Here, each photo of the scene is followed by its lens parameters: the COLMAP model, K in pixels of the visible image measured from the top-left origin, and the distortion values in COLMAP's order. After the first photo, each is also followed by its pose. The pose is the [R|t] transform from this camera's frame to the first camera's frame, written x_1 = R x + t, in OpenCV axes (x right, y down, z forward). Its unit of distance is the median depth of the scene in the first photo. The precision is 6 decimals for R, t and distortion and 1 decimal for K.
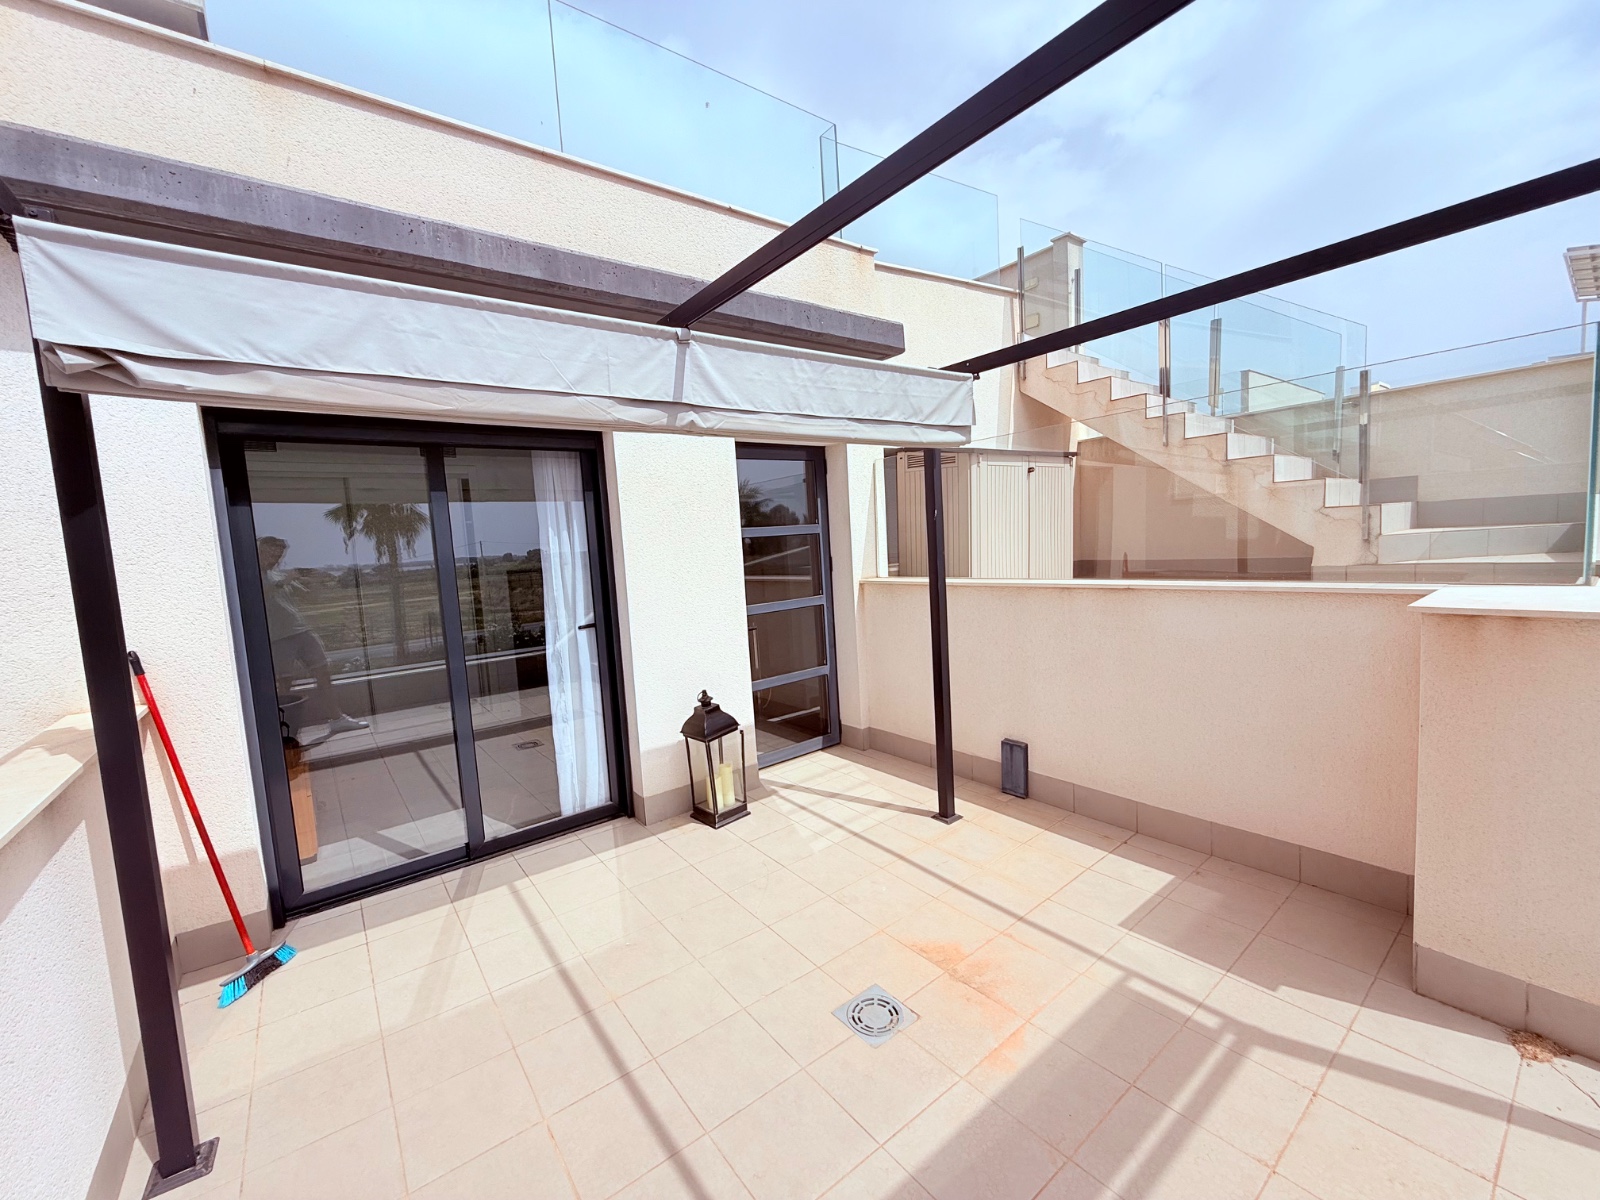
lens RADIAL K [[643.7, 0, 801.9], [0, 643.7, 601.3], [0, 0, 1]] dist [-0.003304, 0.001057]
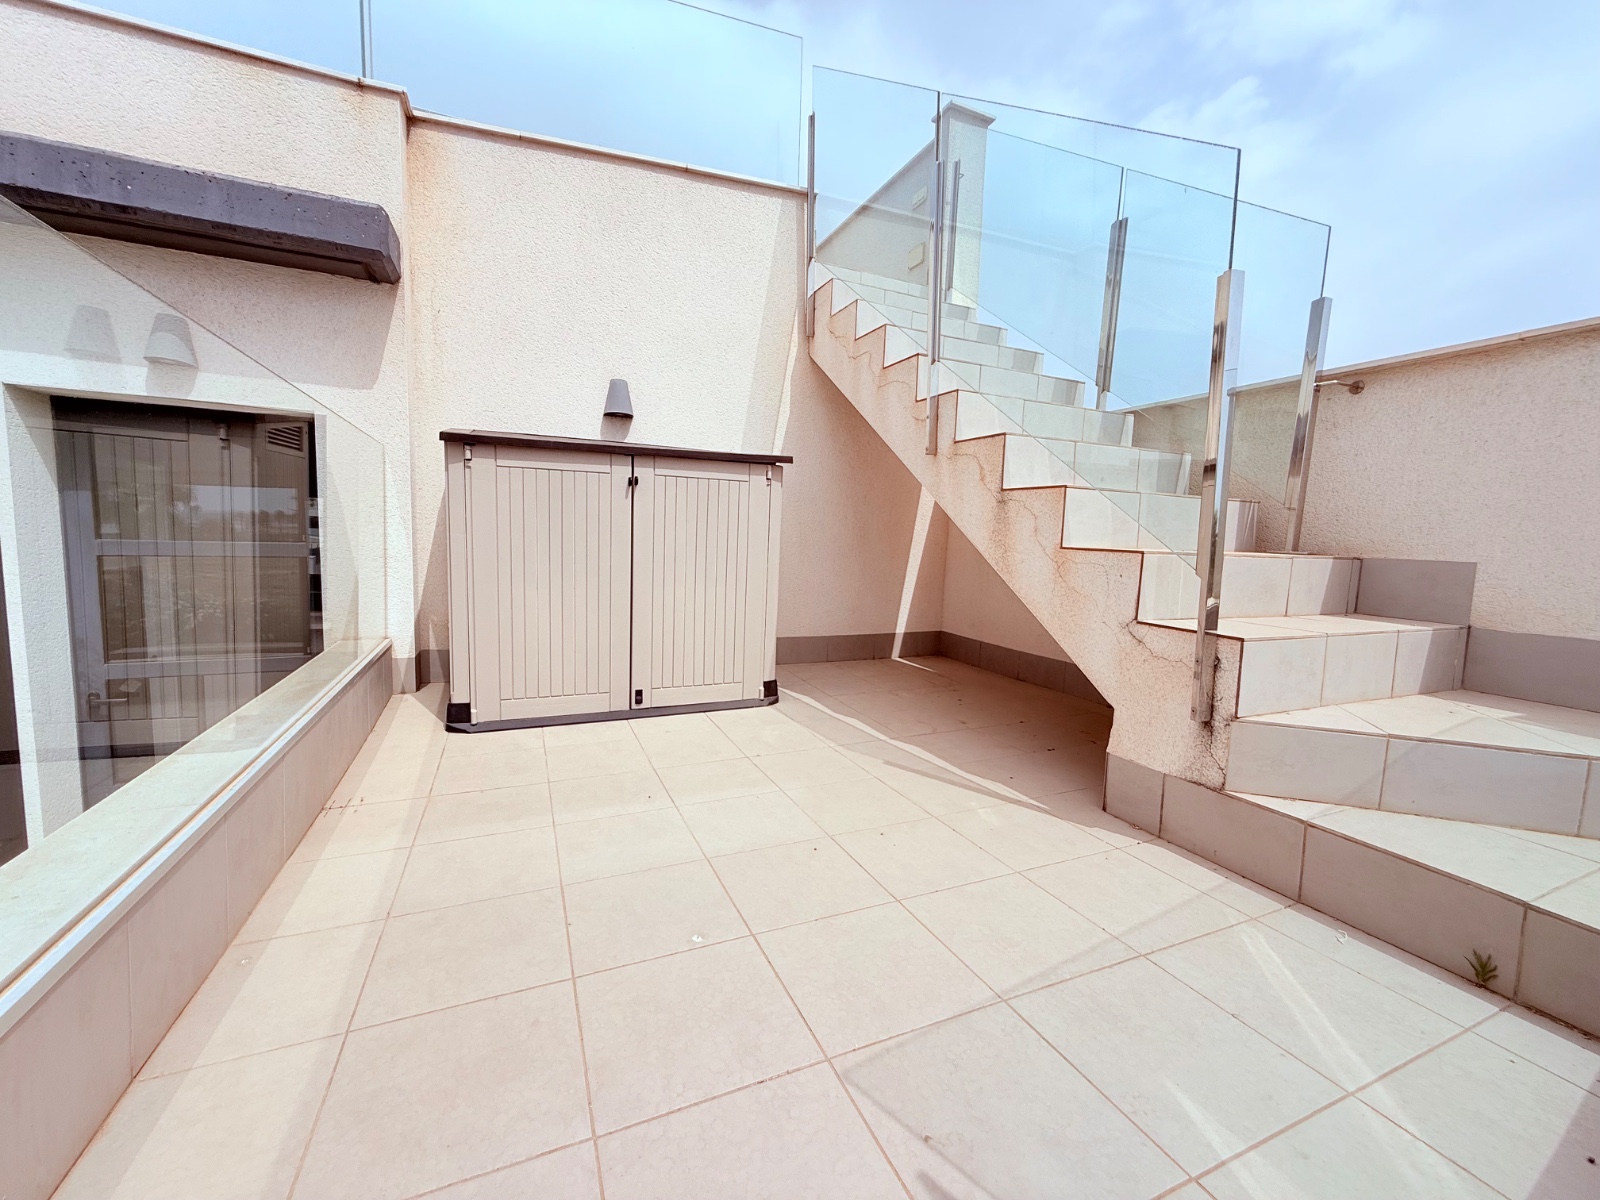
lens RADIAL K [[643.7, 0, 804.7], [0, 643.7, 598.5], [0, 0, 1]] dist [-0.003304, 0.001057]
pose [[0.965694, 0.115841, -0.232411, 0.633104], [-0.114081, 0.993249, 0.021046, -0.131223], [0.233280, 0.006190, 0.972390, 0.493754]]
